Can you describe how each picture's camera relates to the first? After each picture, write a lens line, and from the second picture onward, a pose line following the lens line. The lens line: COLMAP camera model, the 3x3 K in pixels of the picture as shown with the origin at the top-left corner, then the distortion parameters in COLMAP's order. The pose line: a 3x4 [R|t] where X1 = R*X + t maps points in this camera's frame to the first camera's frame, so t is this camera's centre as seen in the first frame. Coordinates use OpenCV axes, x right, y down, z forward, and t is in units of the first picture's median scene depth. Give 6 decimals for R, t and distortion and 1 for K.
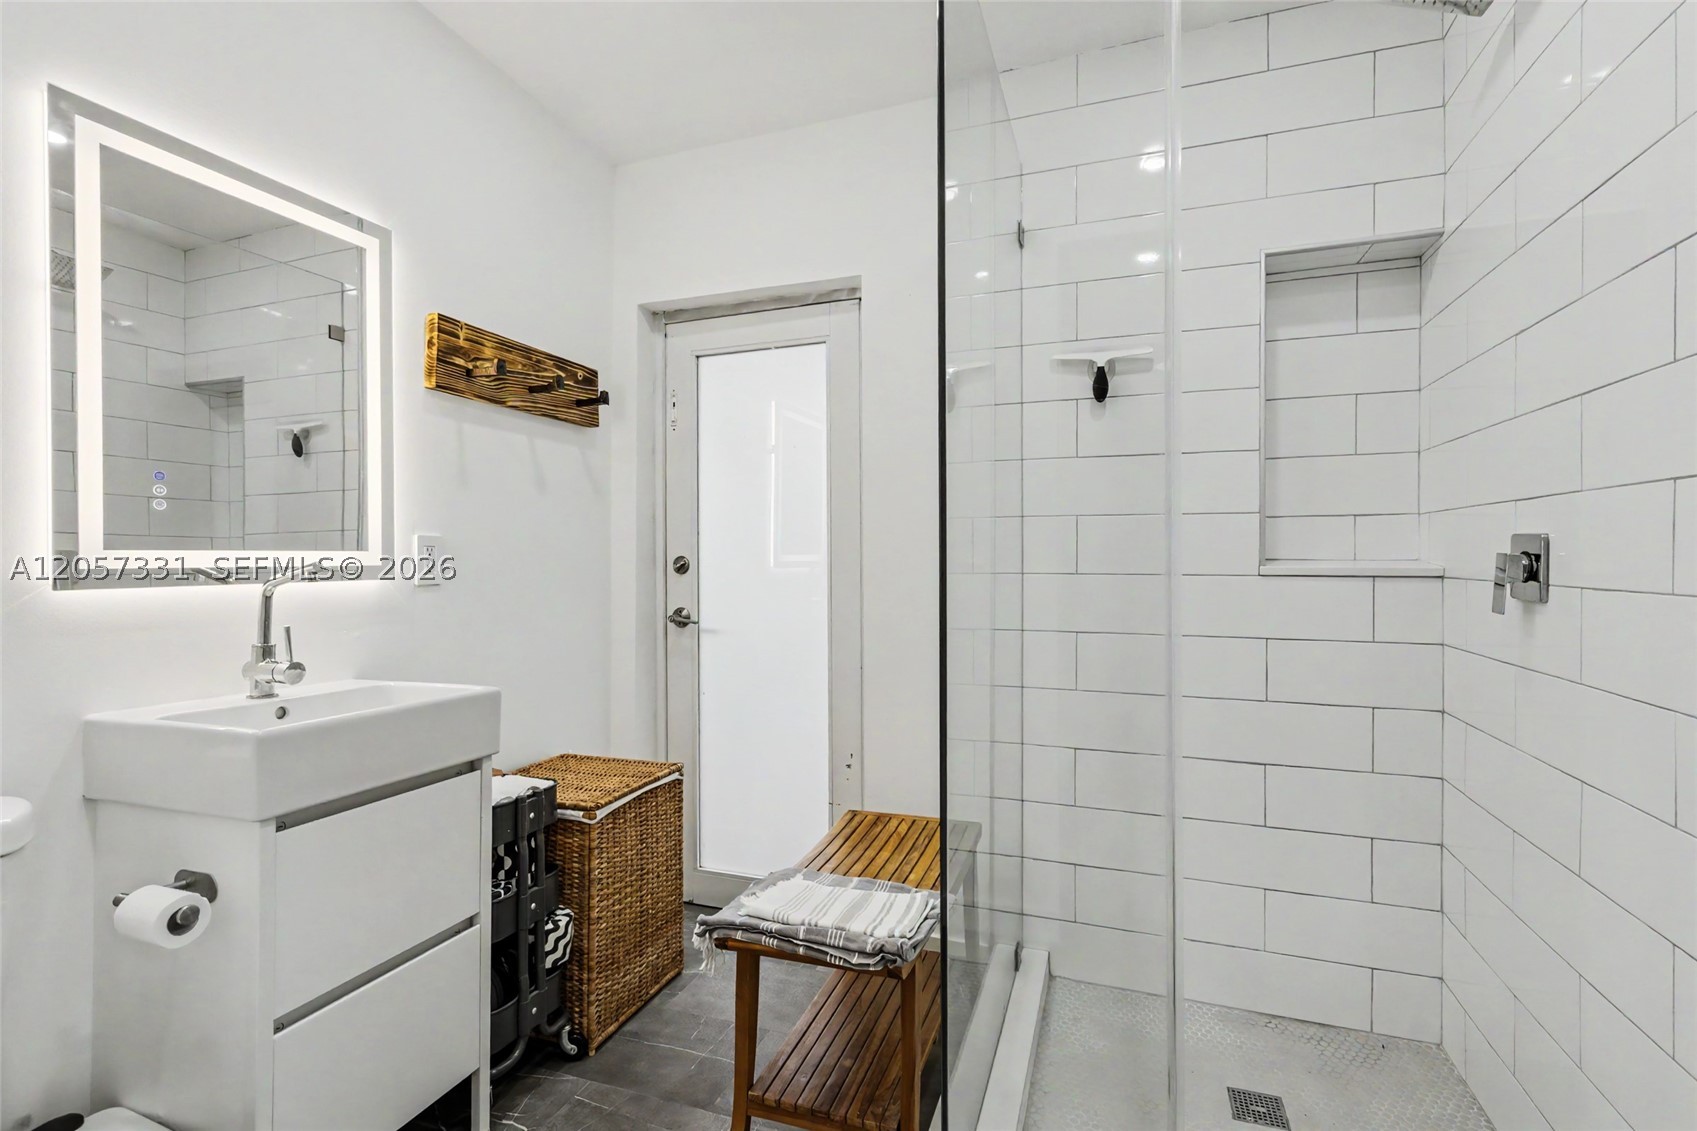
lens RADIAL K [[775.3, 0, 848.5], [0, 775.3, 565.5], [0, 0, 1]] dist [0.010715, -0.006557]
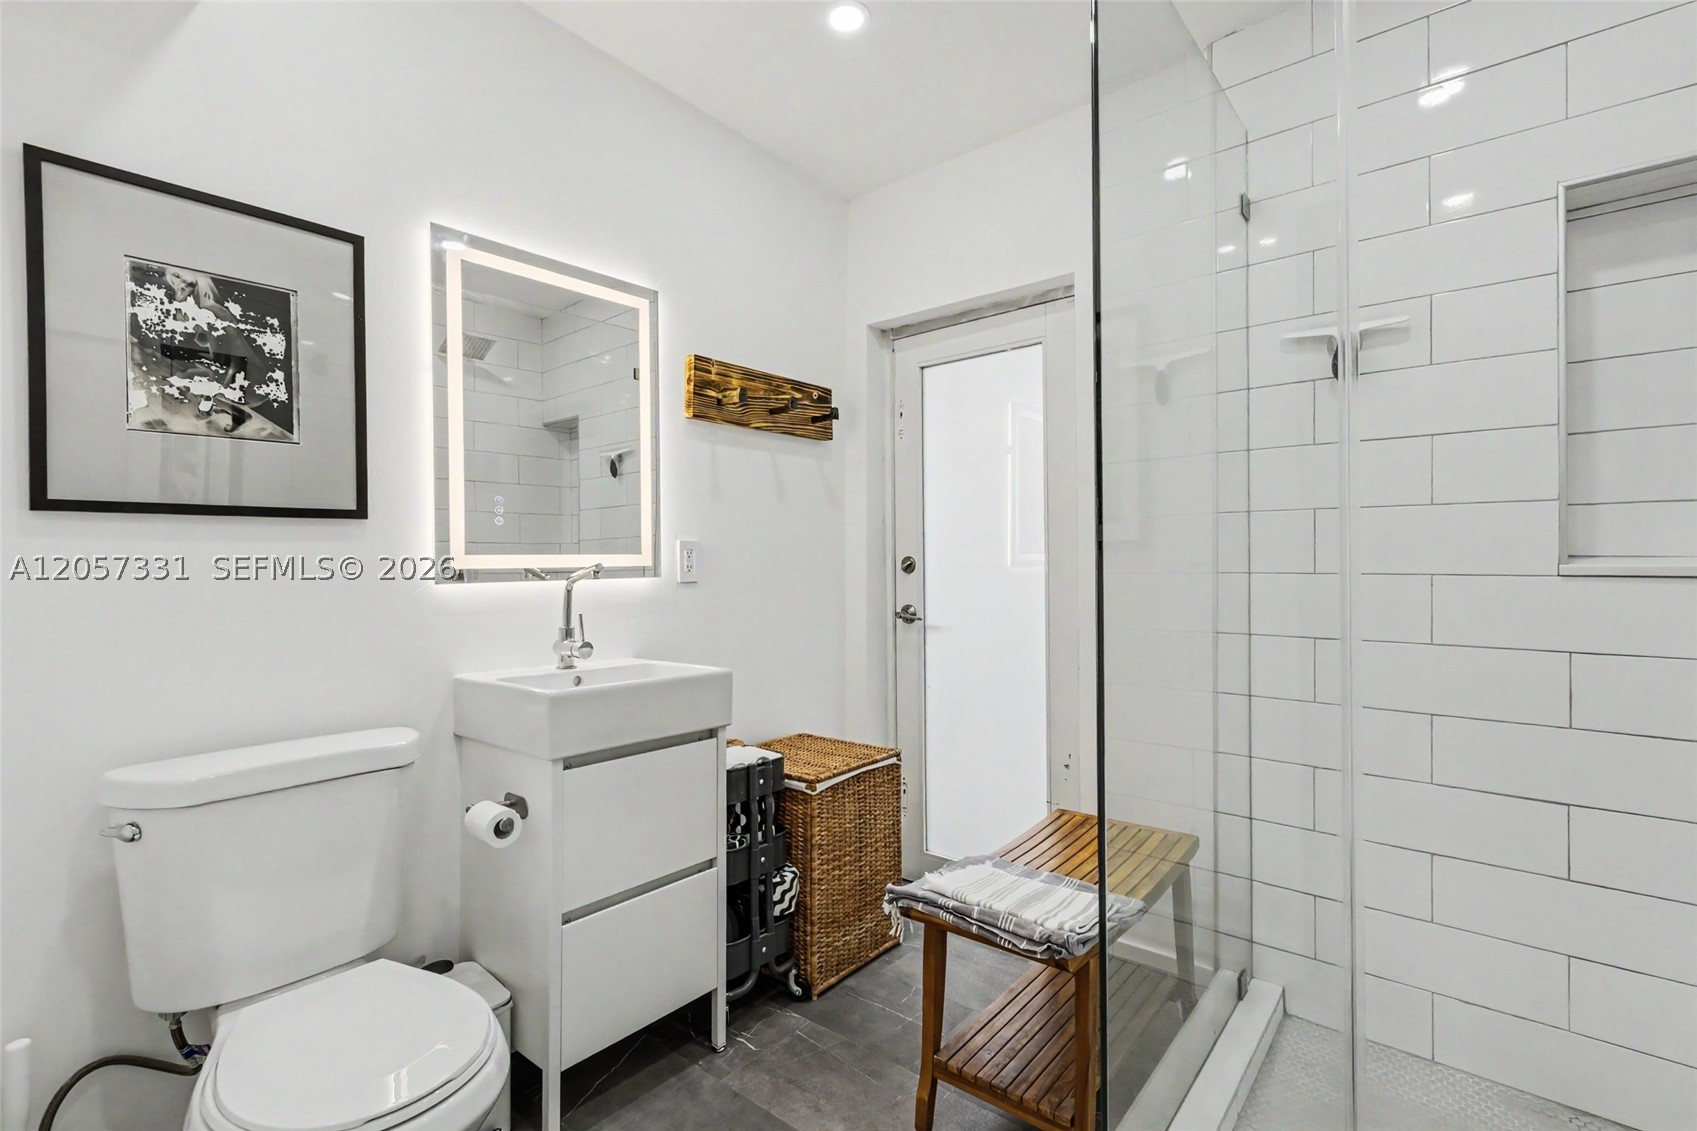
lens RADIAL K [[772.1, 0, 848.5], [0, 772.1, 565.5], [0, 0, 1]] dist [0.001914, -0.001694]
pose [[0.939041, -0.002423, -0.343797, 0.102042], [0.002631, 0.999997, 0.000141, 0.000096], [0.343795, -0.001037, 0.939044, -0.032738]]
